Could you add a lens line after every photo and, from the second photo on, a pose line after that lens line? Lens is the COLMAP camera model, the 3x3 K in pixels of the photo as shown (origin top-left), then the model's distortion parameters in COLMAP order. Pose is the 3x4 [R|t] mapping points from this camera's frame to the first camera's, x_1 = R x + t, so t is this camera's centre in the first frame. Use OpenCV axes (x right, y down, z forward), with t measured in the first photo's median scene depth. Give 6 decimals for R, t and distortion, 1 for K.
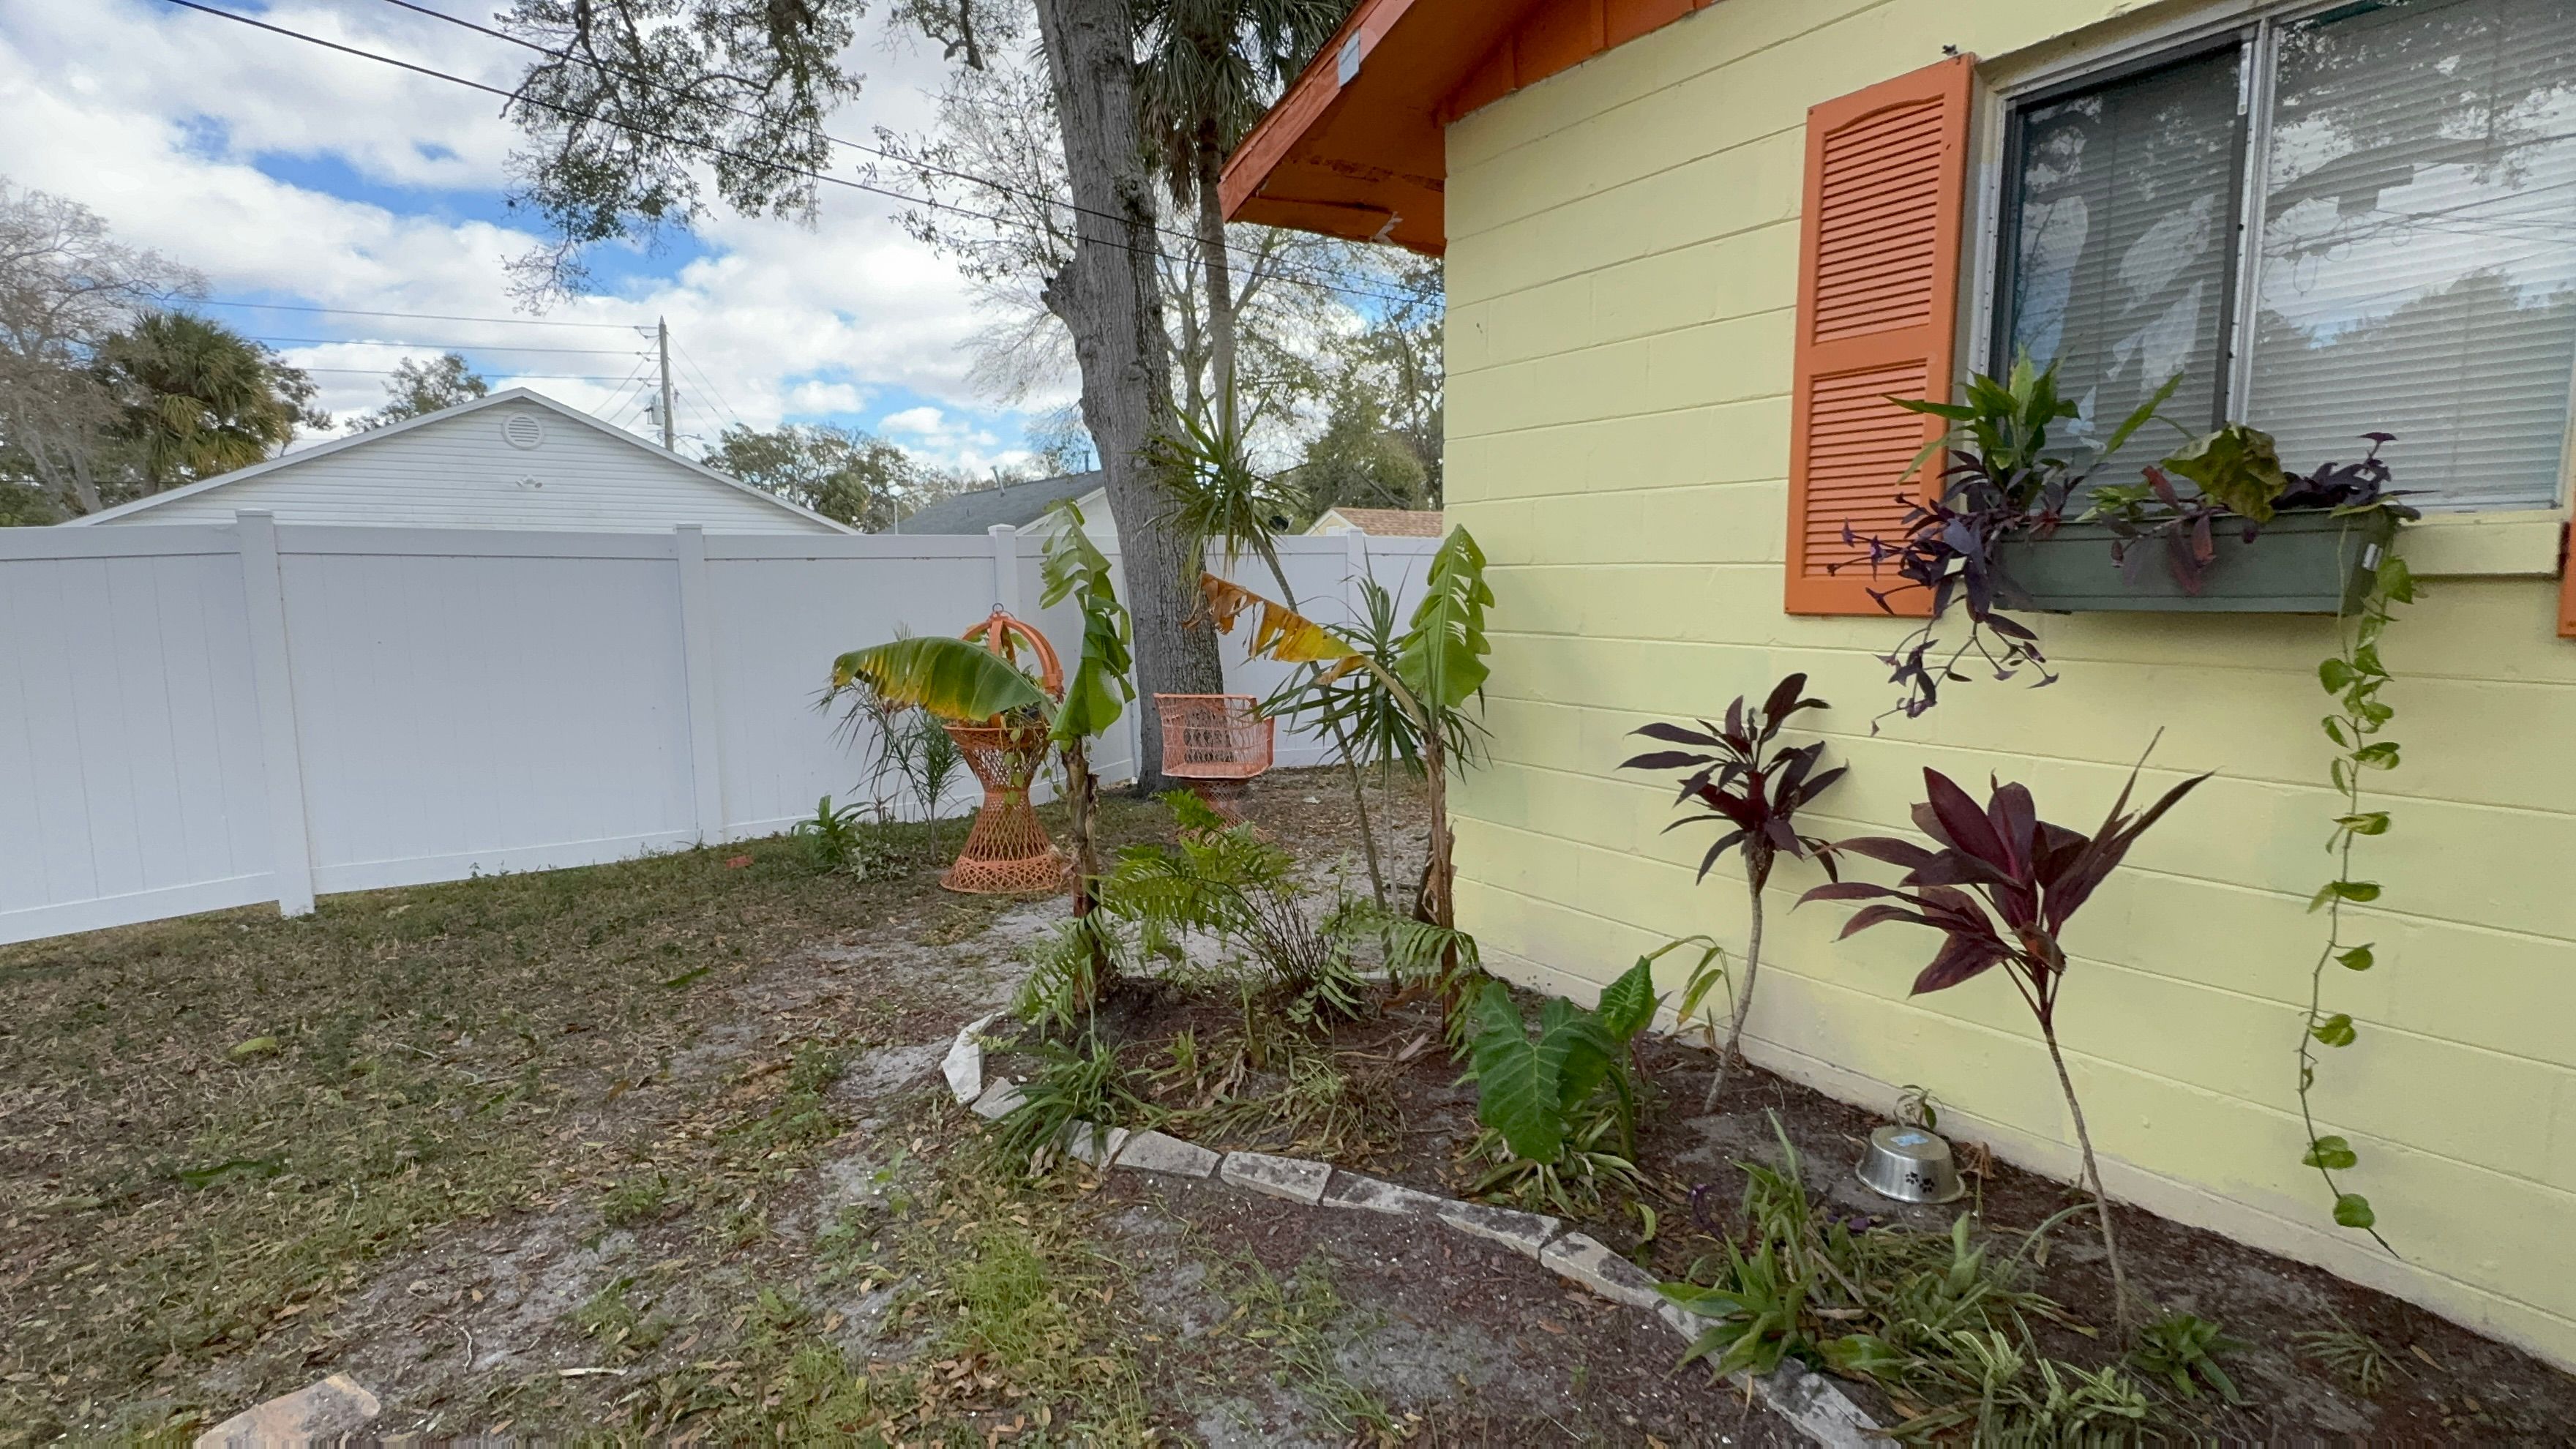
lens RADIAL K [[1180.1, 0, 1275.2], [0, 1180.1, 742.3], [0, 0, 1]] dist [-0.000933, -0.000621]
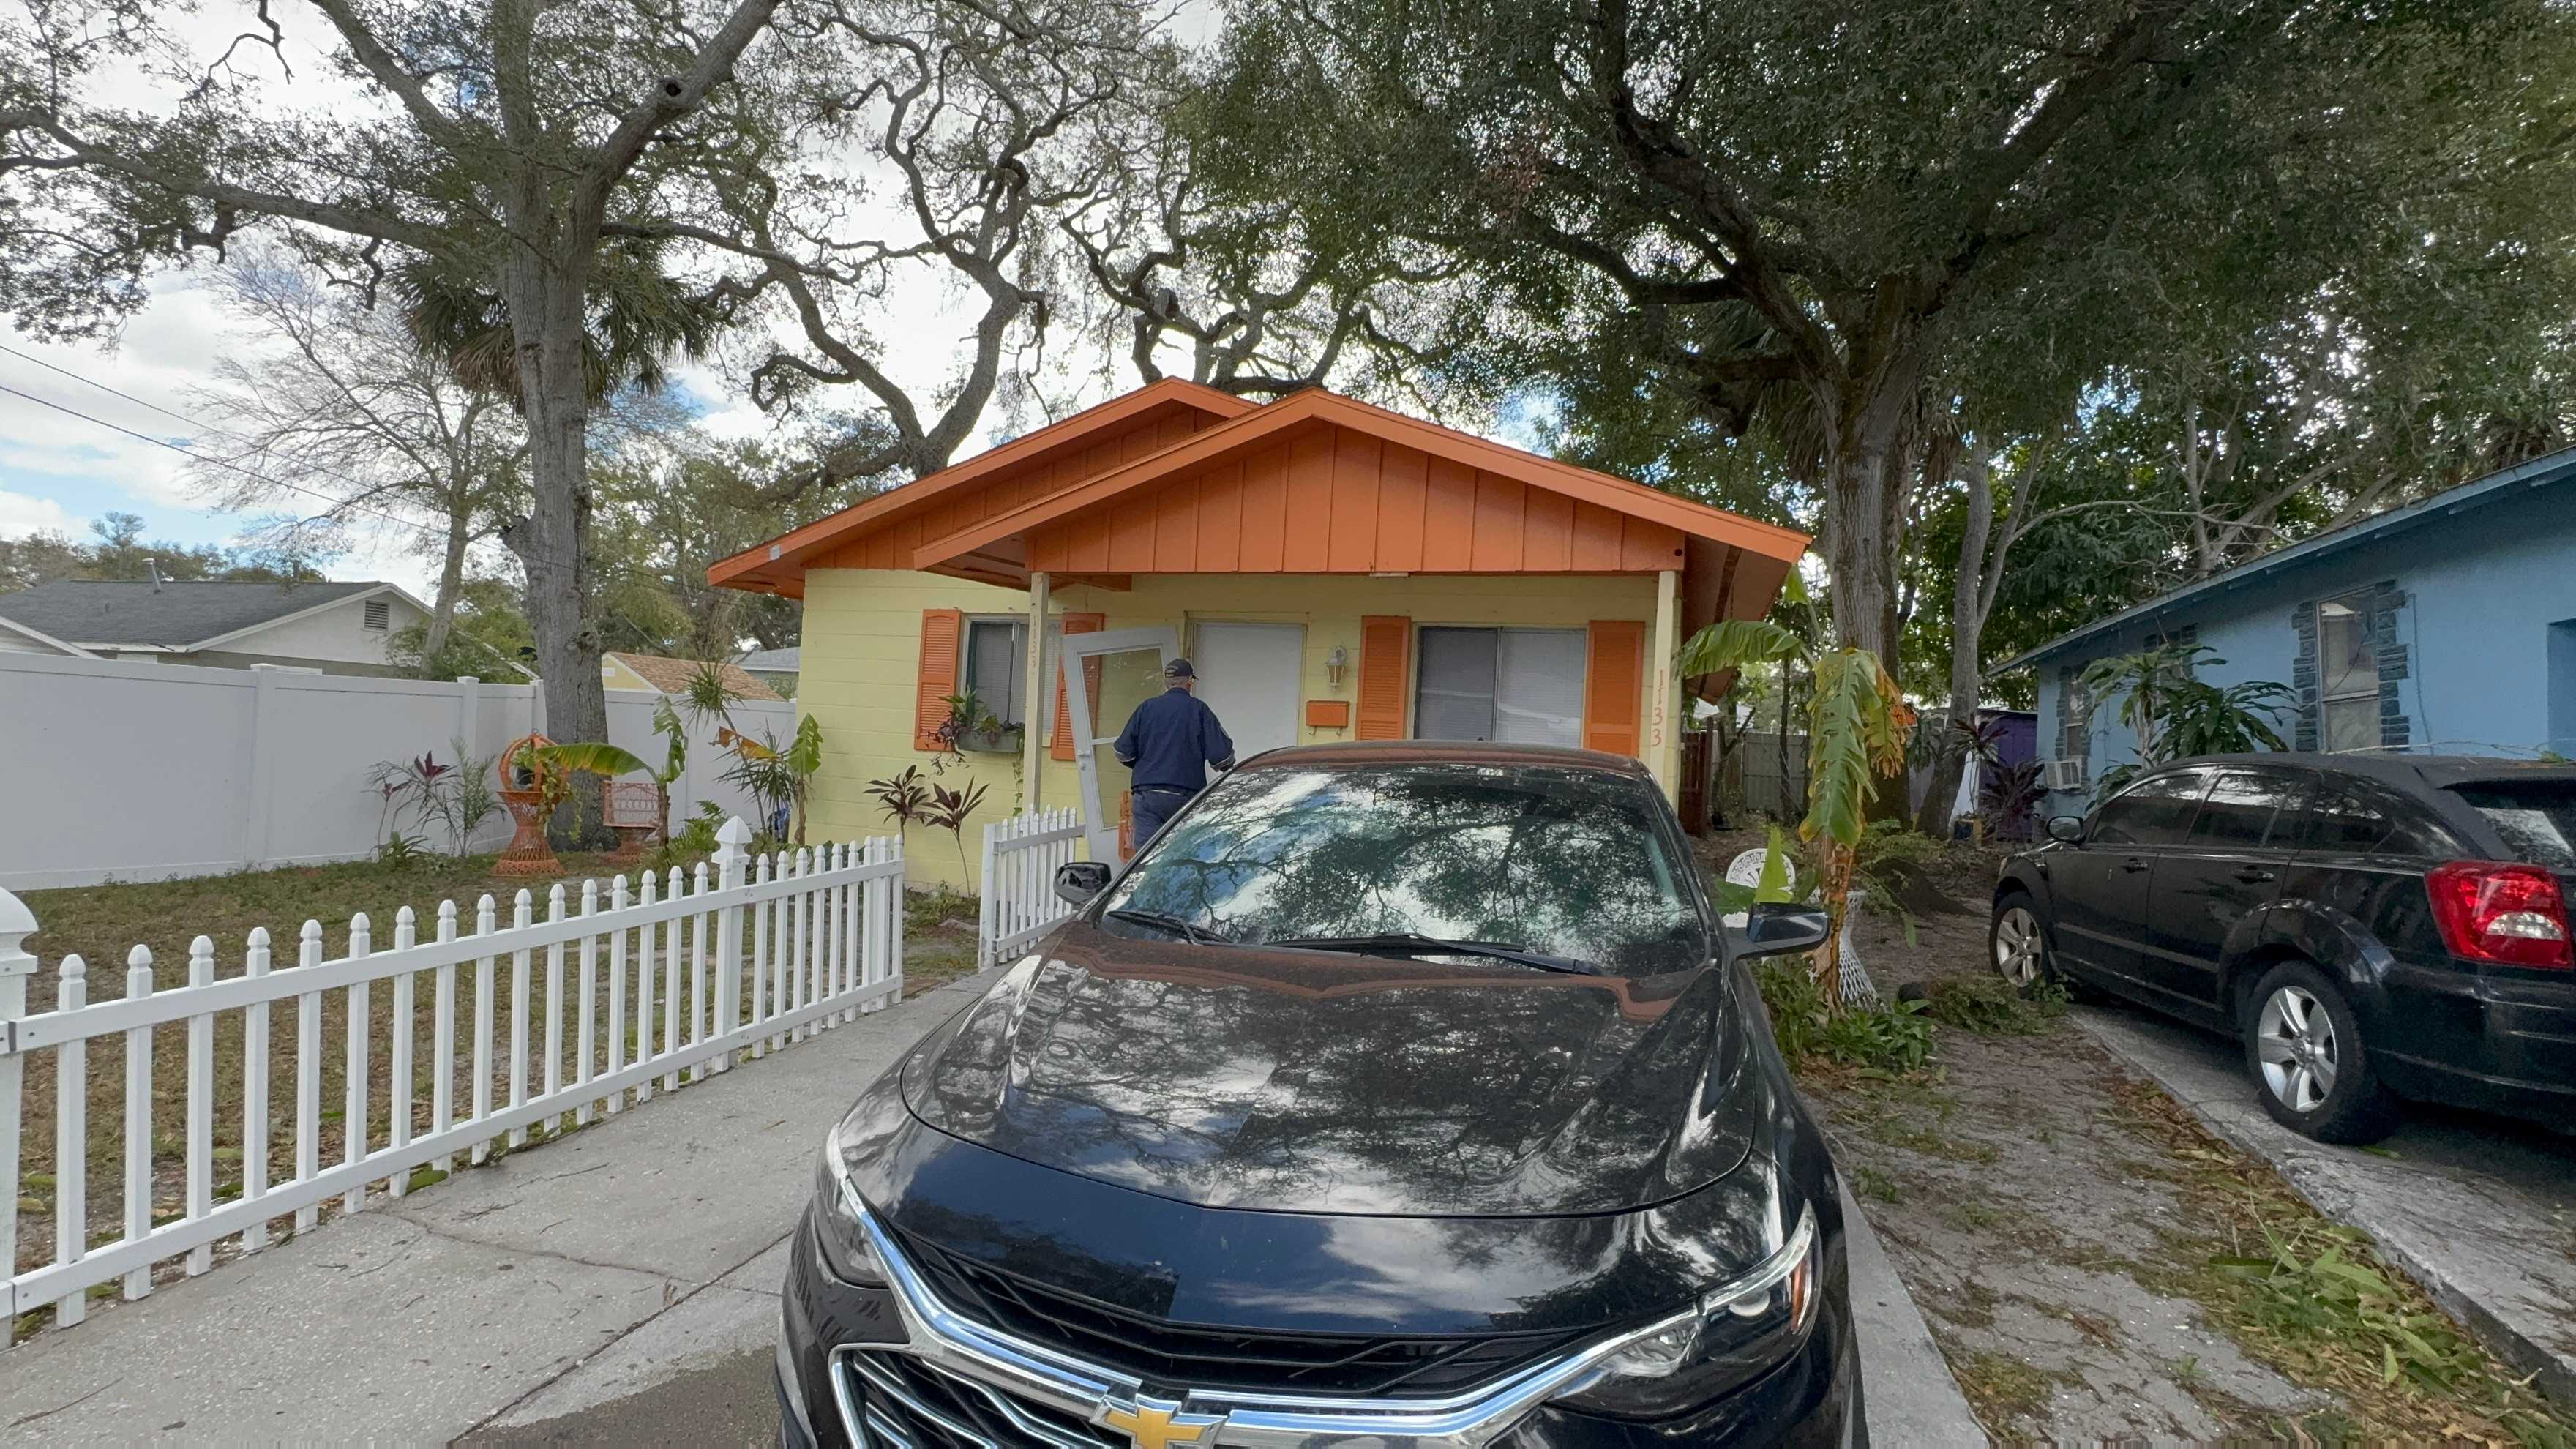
lens RADIAL K [[1180.1, 0, 1287.1], [0, 1180.1, 727.8], [0, 0, 1]] dist [-0.000933, -0.000621]
pose [[0.806363, 0.059326, 0.588438, -0.693668], [0.021483, 0.991362, -0.129386, 0.288306], [-0.591031, 0.116974, 0.798123, -2.325158]]
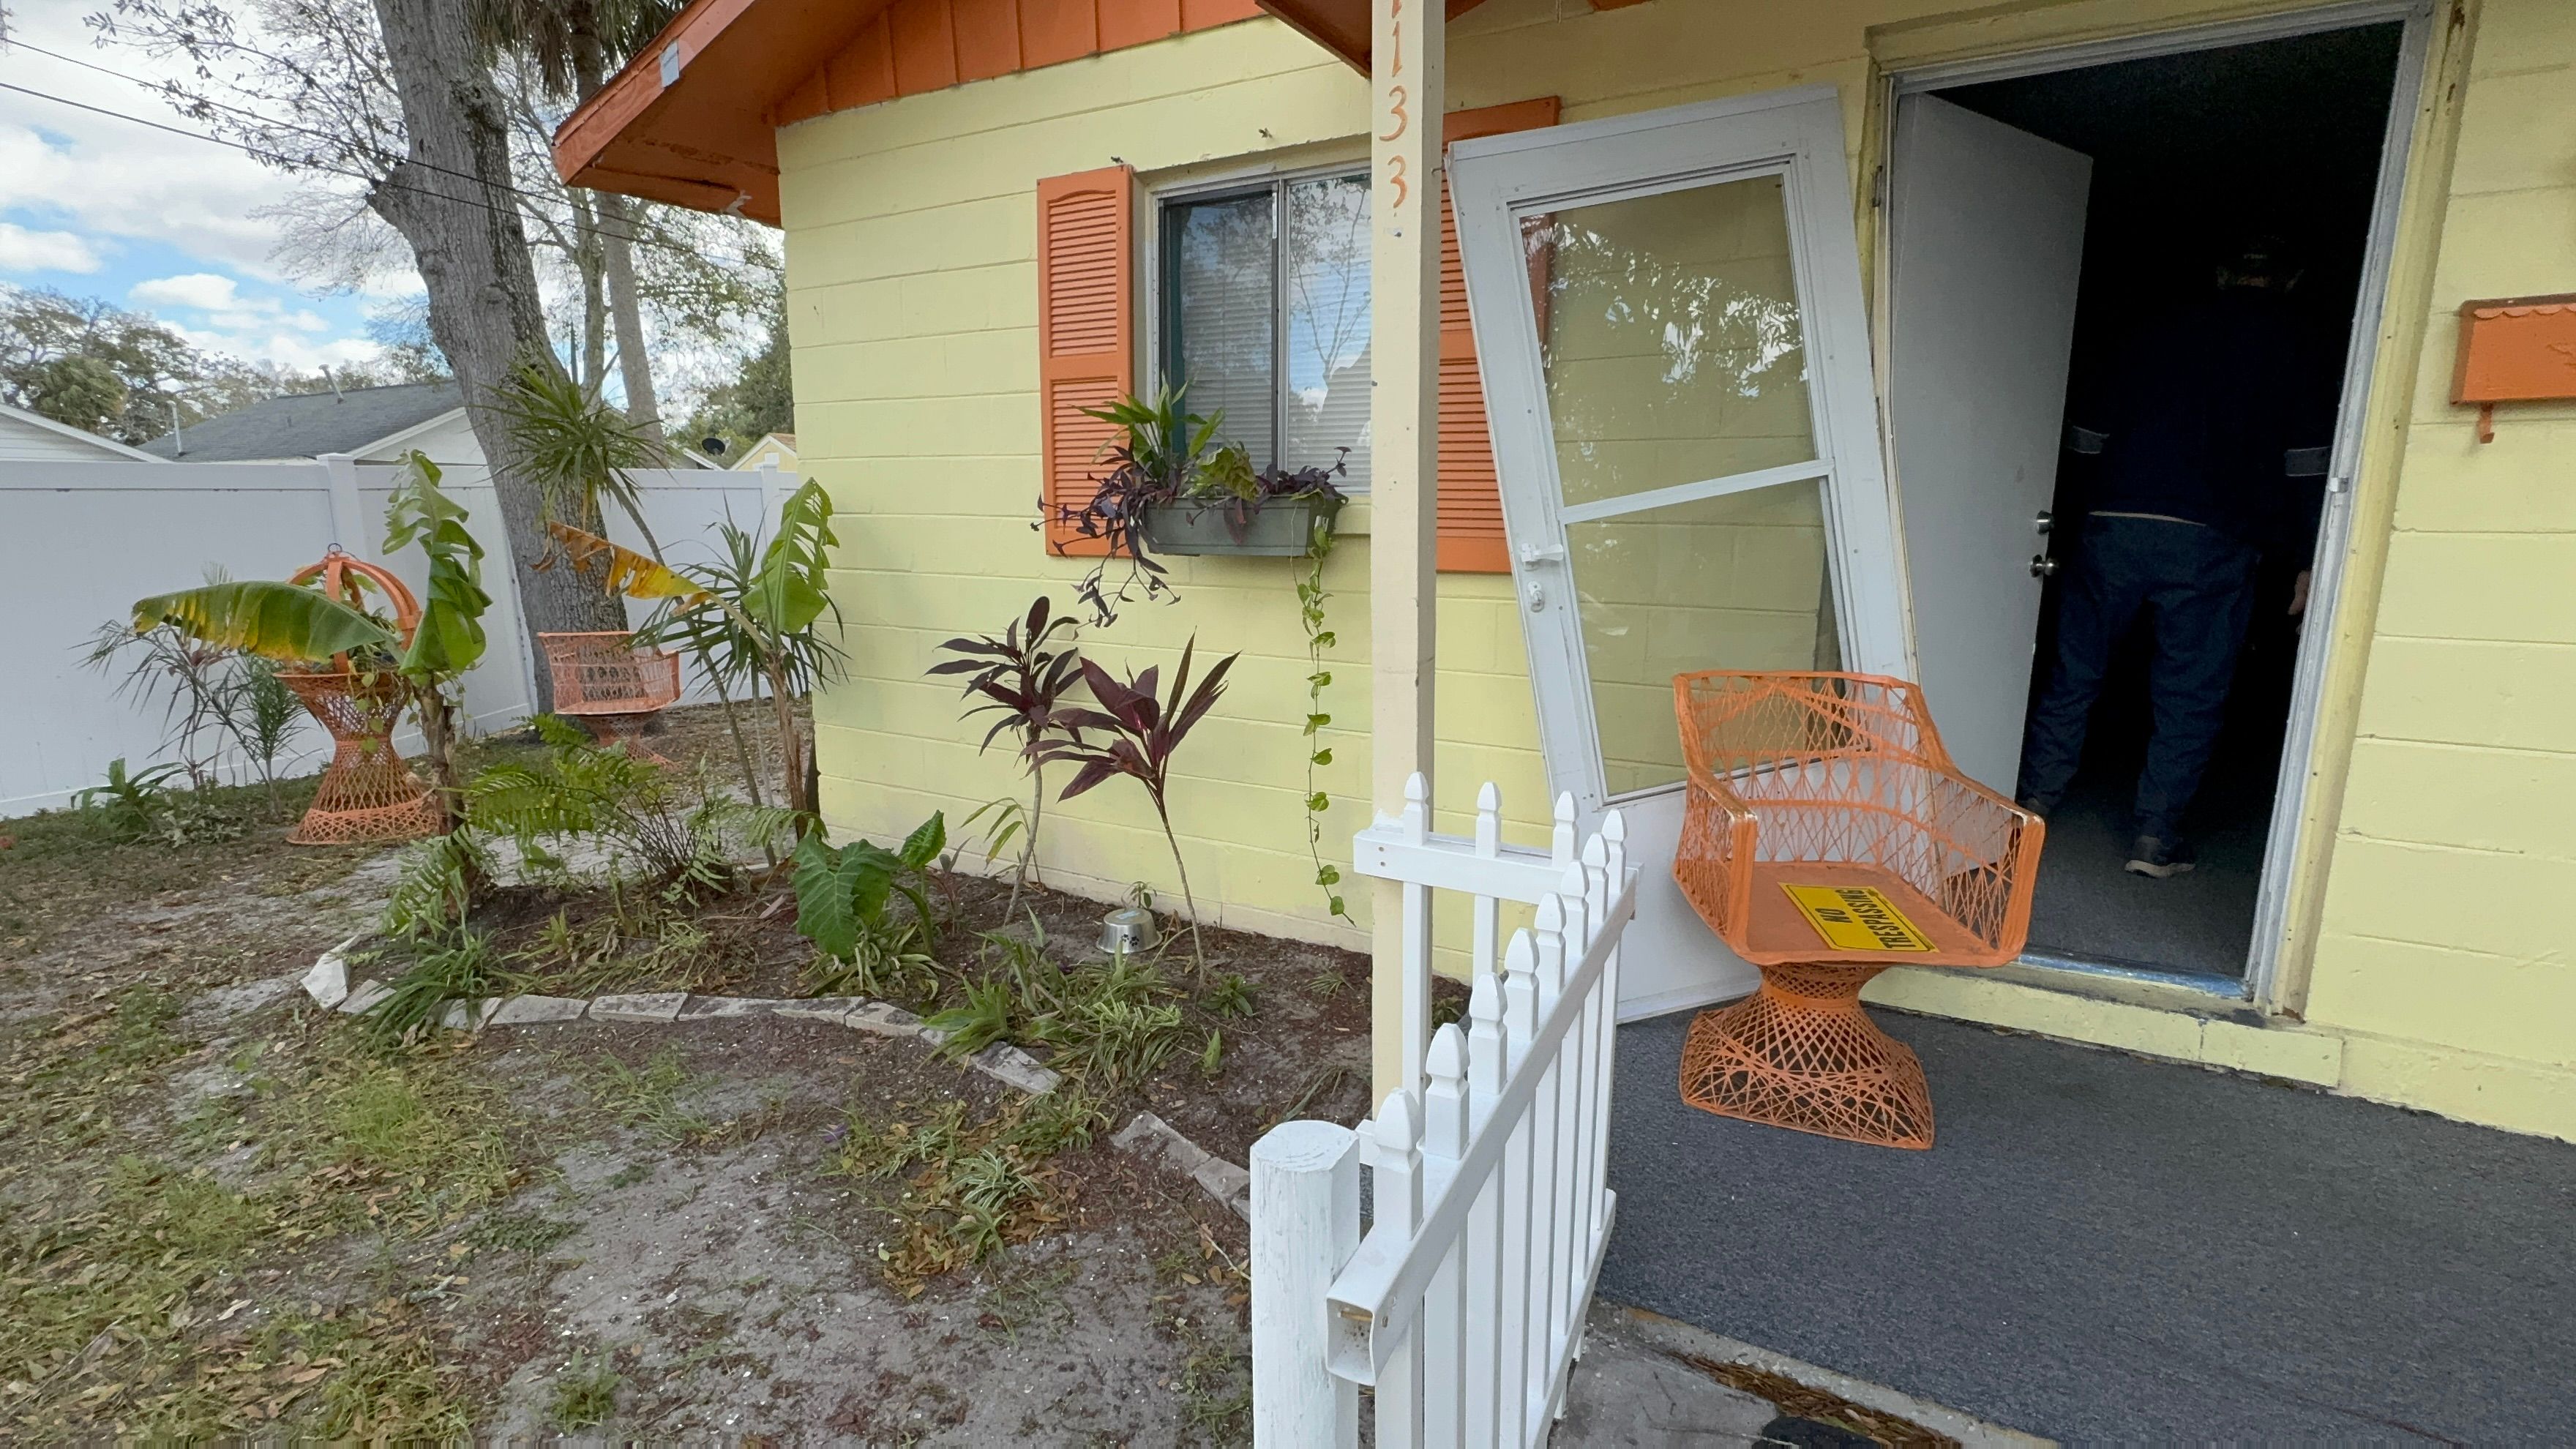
lens RADIAL K [[1180.1, 0, 1286.9], [0, 1180.1, 722.6], [0, 0, 1]] dist [-0.000933, -0.000621]
pose [[0.906238, -0.067274, 0.417382, 0.101232], [0.048885, 0.997311, 0.054607, 0.022668], [-0.419933, -0.029083, 0.907089, -0.353510]]
